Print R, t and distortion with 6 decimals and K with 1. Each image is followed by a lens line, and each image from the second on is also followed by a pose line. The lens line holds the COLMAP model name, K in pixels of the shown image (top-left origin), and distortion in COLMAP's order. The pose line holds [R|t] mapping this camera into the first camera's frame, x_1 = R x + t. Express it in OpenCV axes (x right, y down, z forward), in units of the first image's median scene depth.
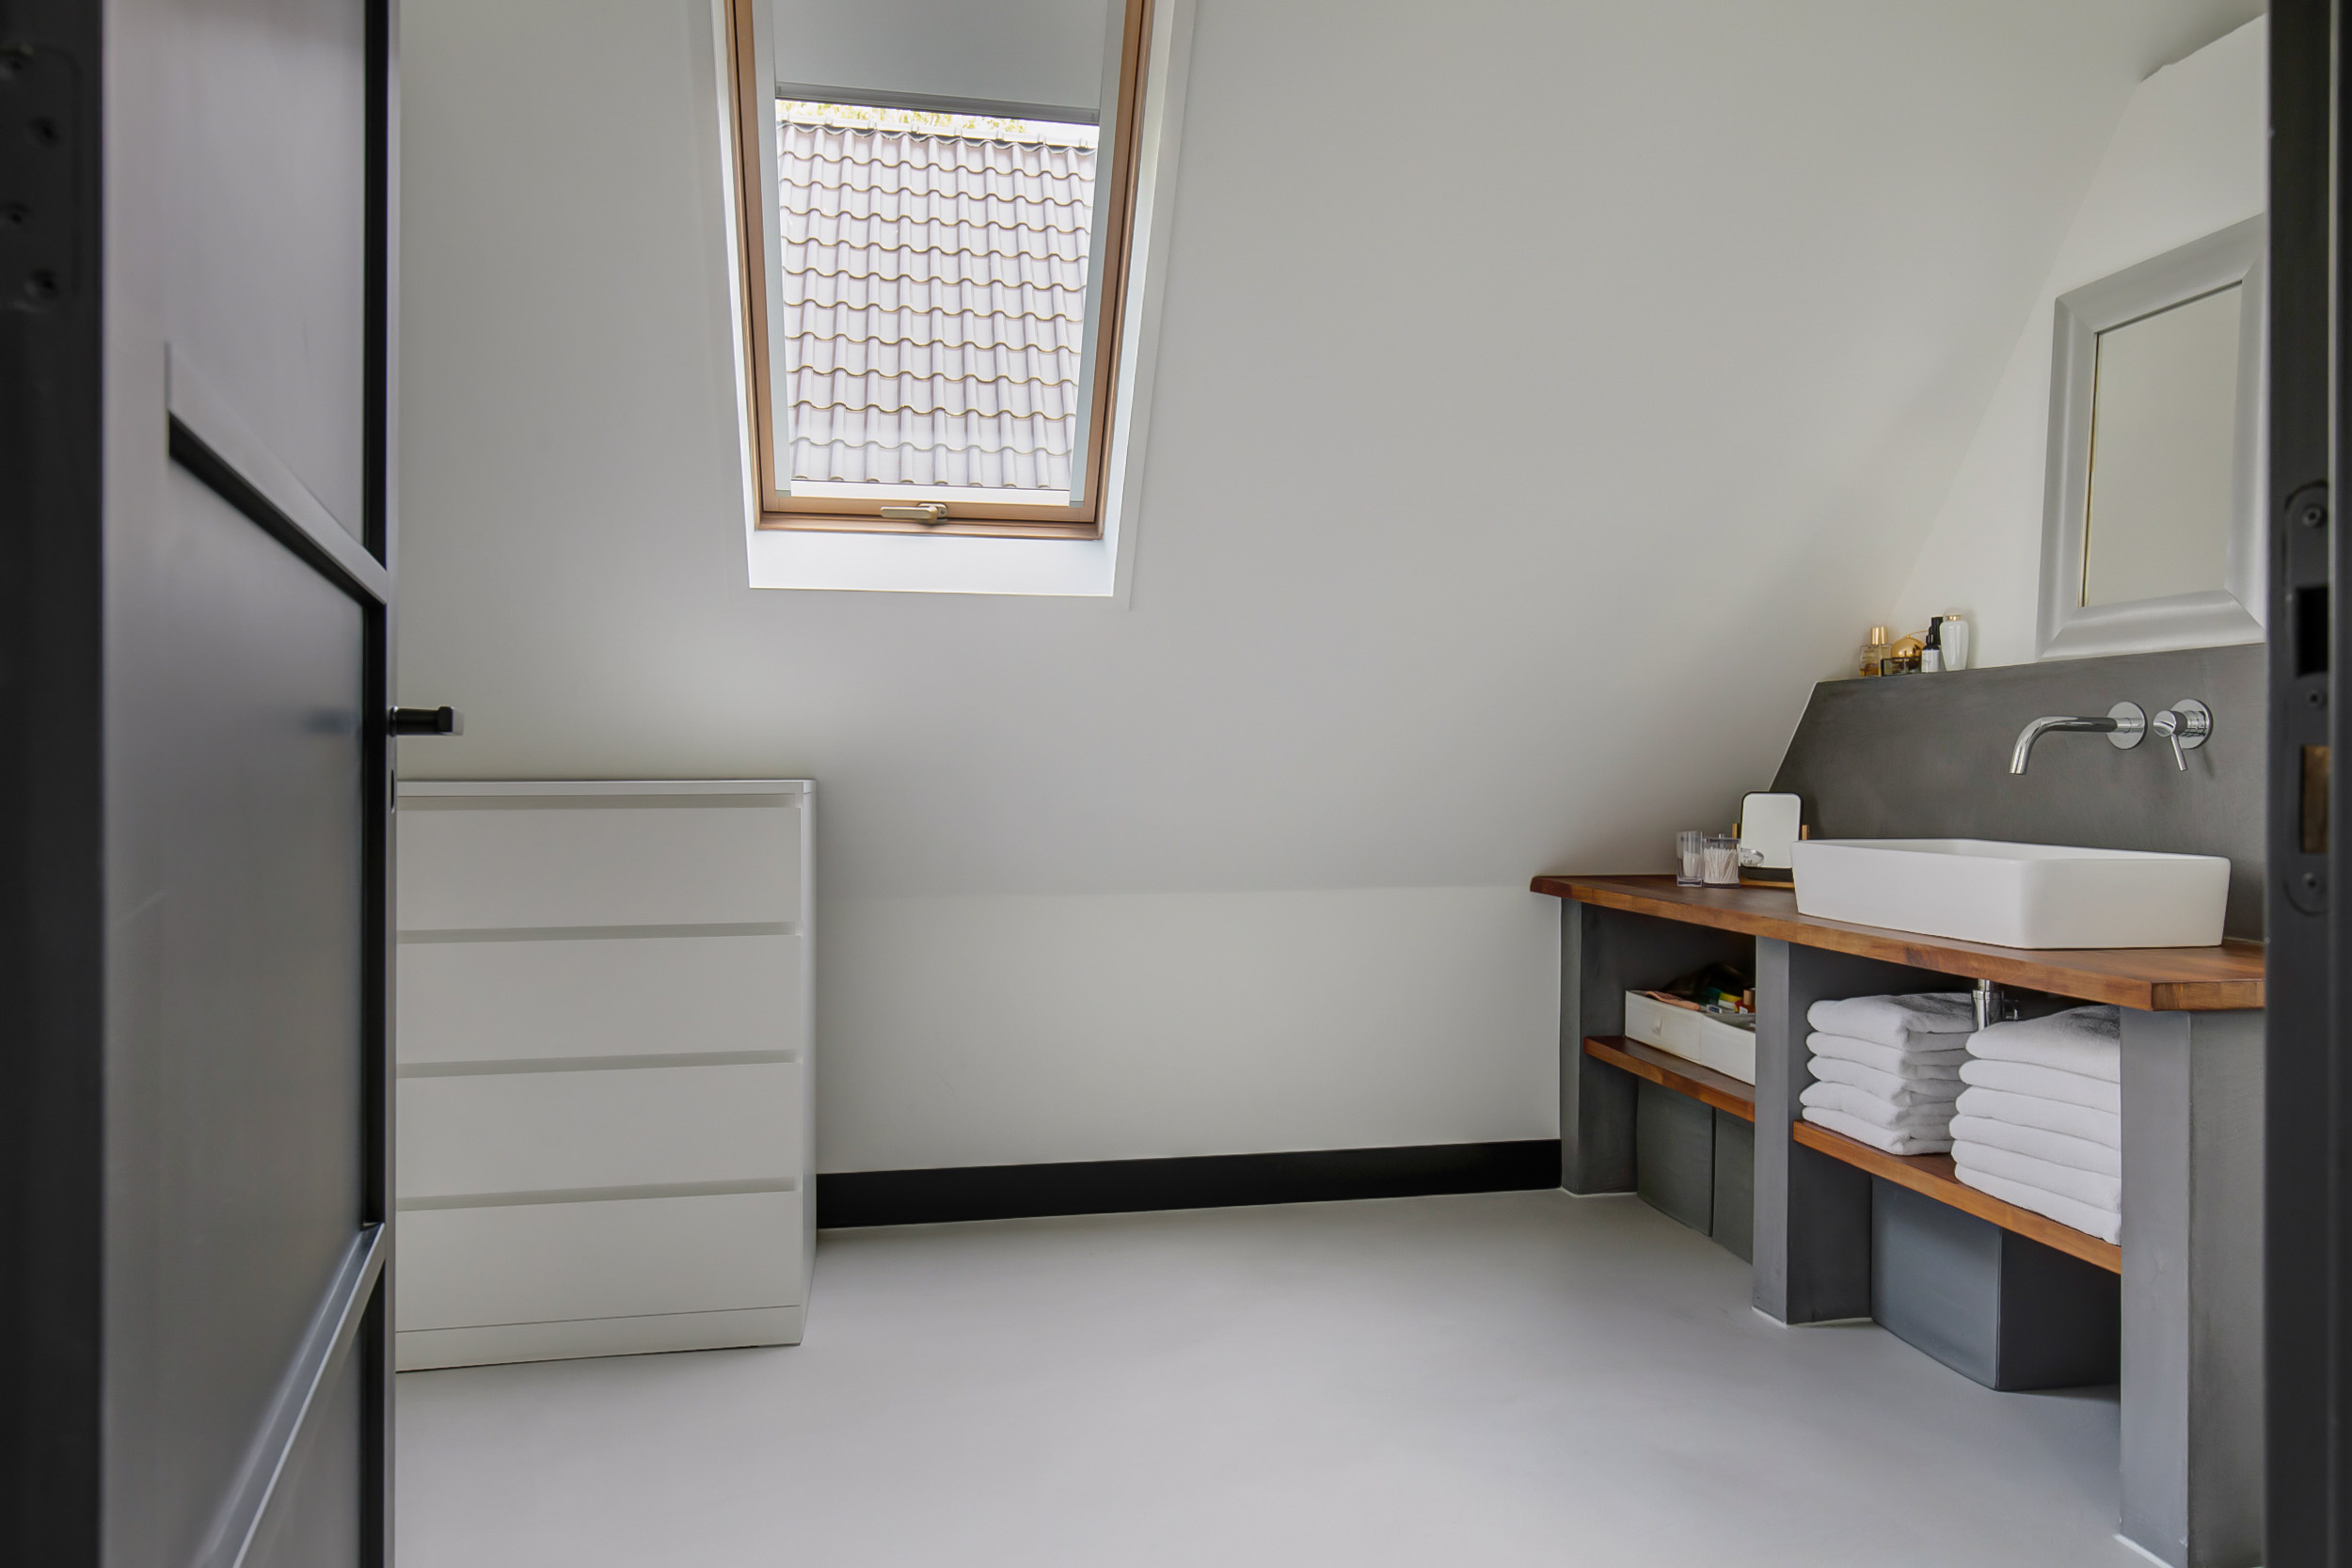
lens RADIAL K [[1516.5, 0, 1158.6], [0, 1516.5, 778.4], [0, 0, 1]] dist [-0.004242, -0.007357]
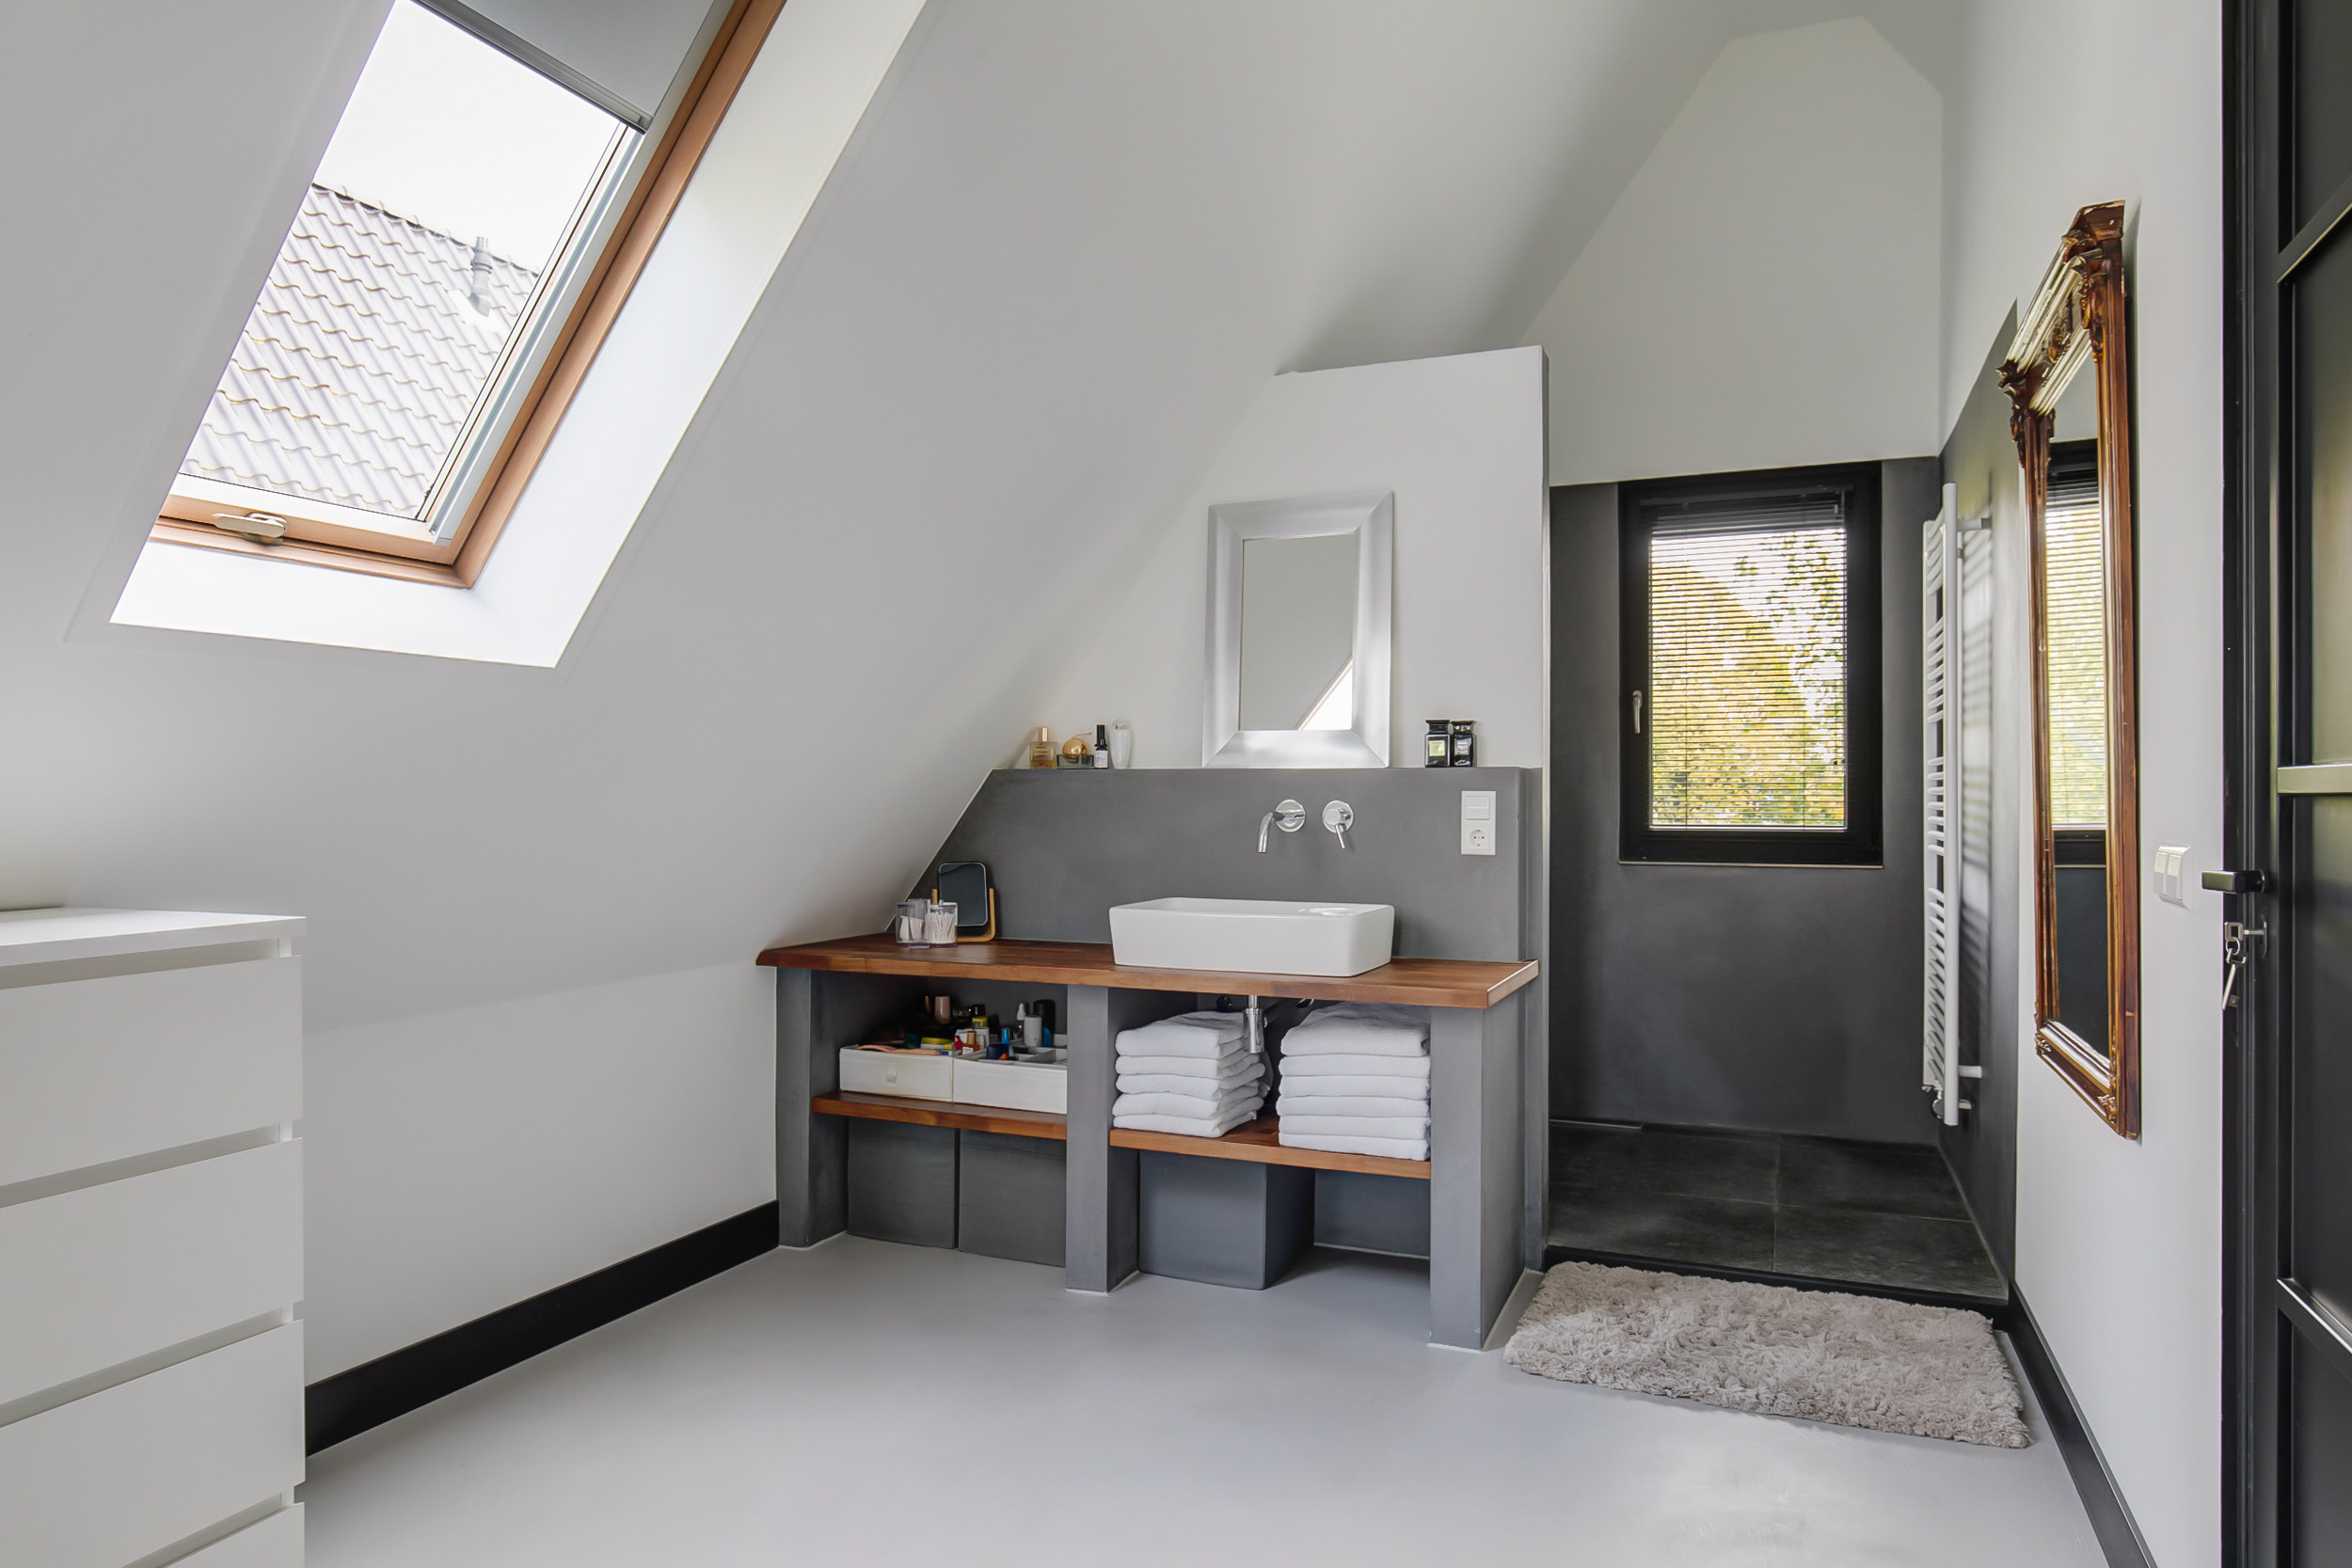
lens RADIAL K [[1516.5, 0, 1154.8], [0, 1516.5, 793.2], [0, 0, 1]] dist [-0.004242, -0.007357]
pose [[0.528444, -0.004332, 0.848957, -0.588631], [0.002272, 0.999991, 0.003688, -0.054451], [-0.848965, -0.000020, 0.528449, 0.281037]]
